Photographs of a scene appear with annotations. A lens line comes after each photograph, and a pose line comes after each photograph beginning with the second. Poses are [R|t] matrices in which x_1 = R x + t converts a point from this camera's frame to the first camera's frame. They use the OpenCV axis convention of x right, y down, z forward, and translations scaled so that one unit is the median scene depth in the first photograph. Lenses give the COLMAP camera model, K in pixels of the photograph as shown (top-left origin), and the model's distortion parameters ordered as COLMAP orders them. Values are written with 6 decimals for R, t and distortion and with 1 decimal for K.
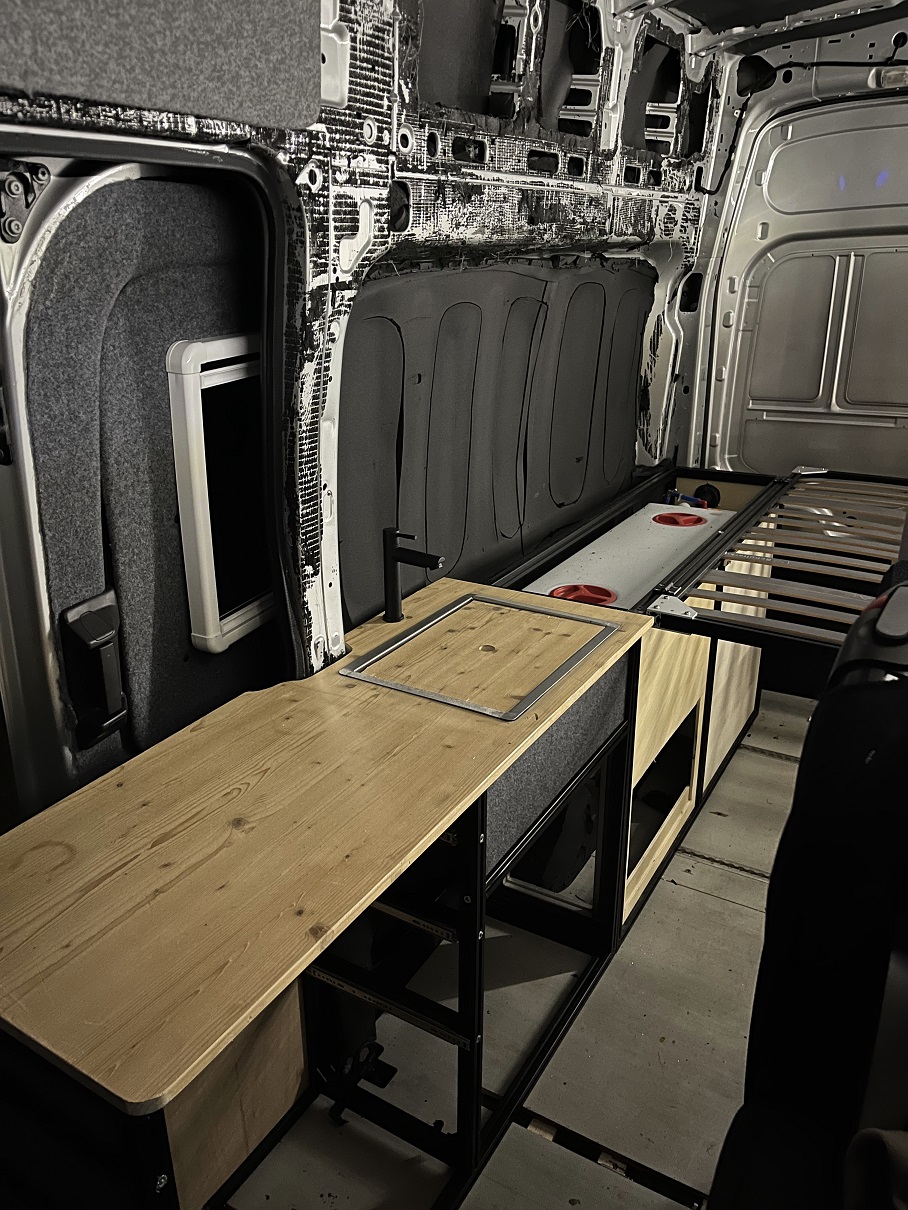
lens RADIAL K [[895.4, 0, 448.3], [0, 895.4, 607.0], [0, 0, 1]] dist [-0.000685, -0.018602]
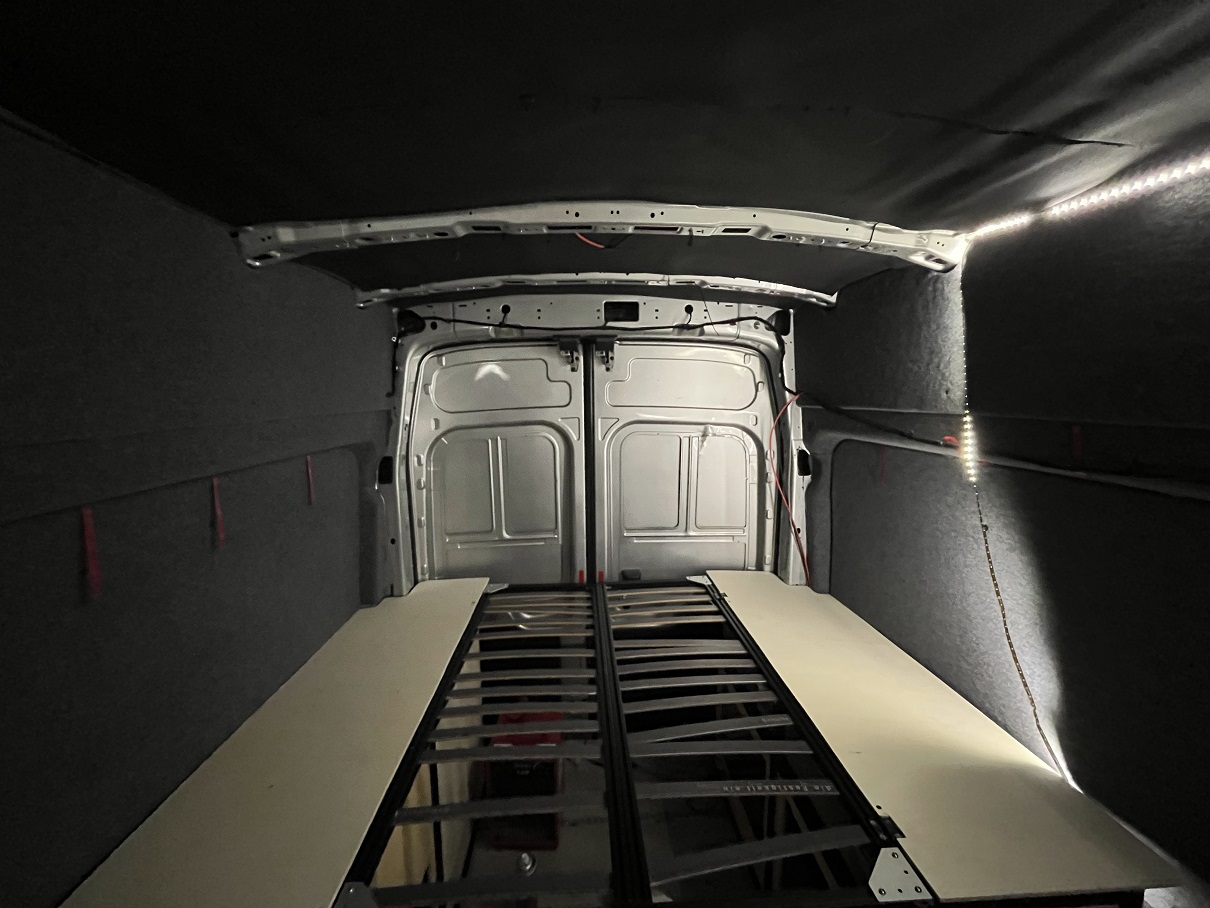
lens RADIAL K [[488.1, 0, 603.8], [0, 488.1, 454.9], [0, 0, 1]] dist [-0.002198, 0.000041]
pose [[0.820464, -0.068808, 0.567542, 0.148759], [0.215597, 0.956673, -0.195692, -0.191239], [-0.529487, 0.282918, 0.799750, 0.299103]]
